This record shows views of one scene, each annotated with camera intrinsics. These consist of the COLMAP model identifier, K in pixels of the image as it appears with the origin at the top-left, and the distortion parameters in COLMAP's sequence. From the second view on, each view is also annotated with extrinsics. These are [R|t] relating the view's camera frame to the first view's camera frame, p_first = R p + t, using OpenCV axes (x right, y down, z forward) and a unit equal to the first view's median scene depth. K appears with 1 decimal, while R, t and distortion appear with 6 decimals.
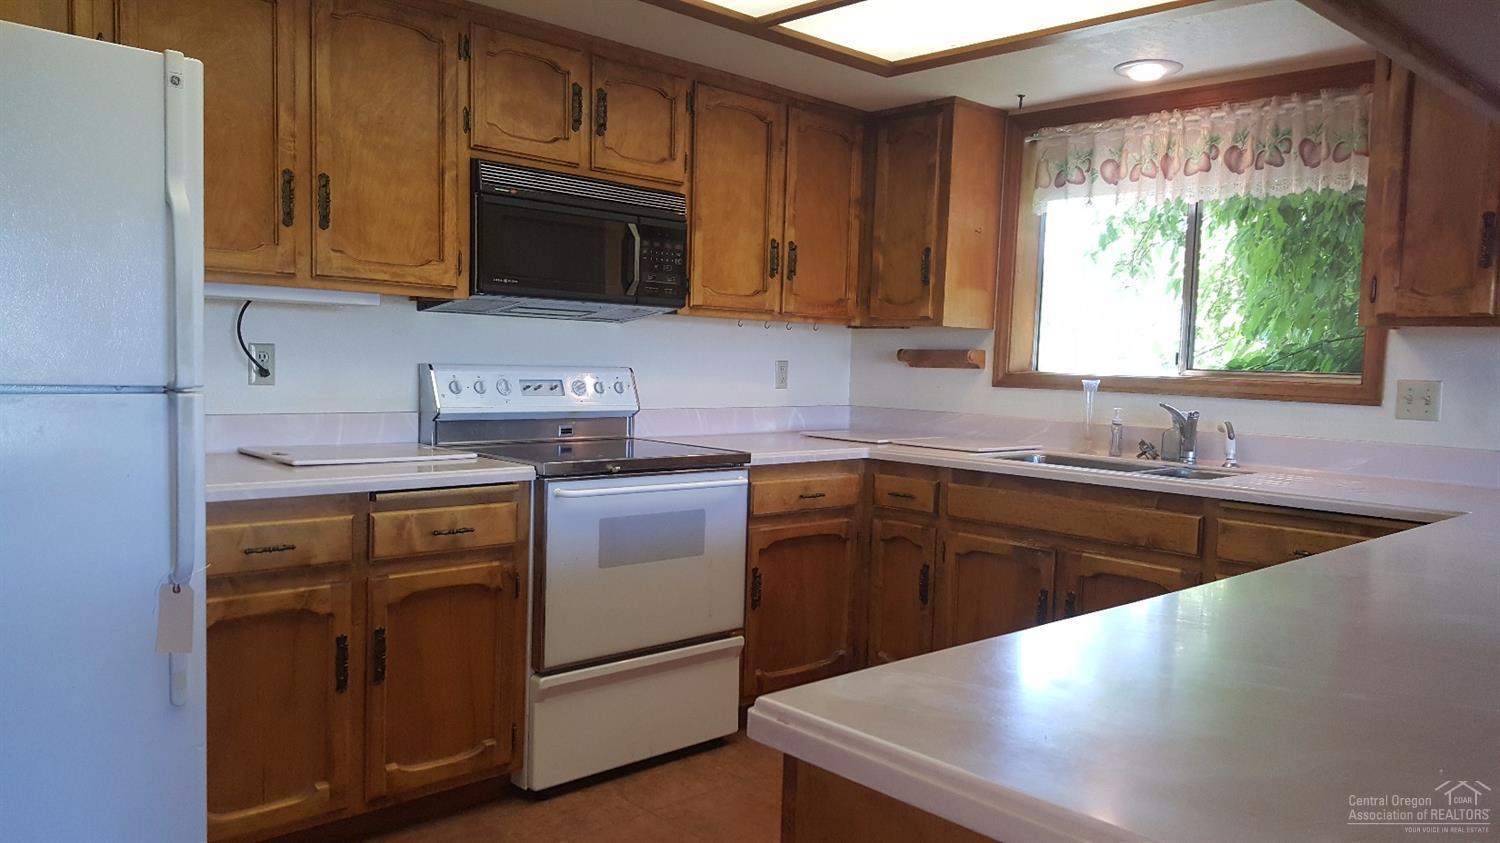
lens RADIAL K [[1110.9, 0, 750.0], [0, 1110.9, 421.5], [0, 0, 1]] dist [0.057522, -0.001644]
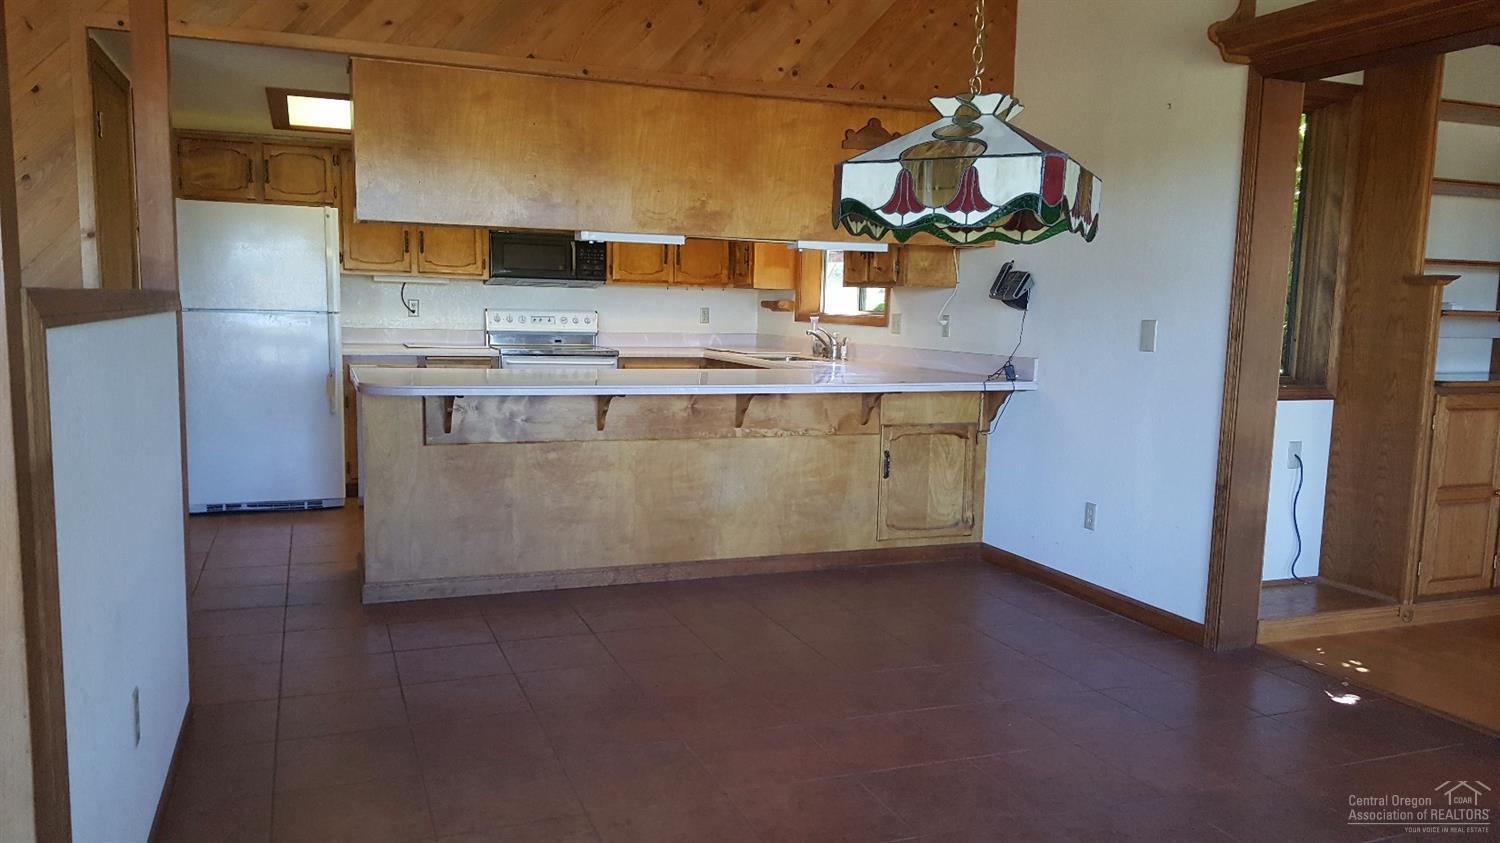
lens RADIAL K [[1110.9, 0, 750.0], [0, 1110.9, 421.5], [0, 0, 1]] dist [0.057522, -0.001644]
pose [[0.925756, 0.031171, -0.376836, 0.936319], [-0.018643, 0.999147, 0.036848, 0.073374], [0.377663, -0.027087, 0.925547, -0.777186]]
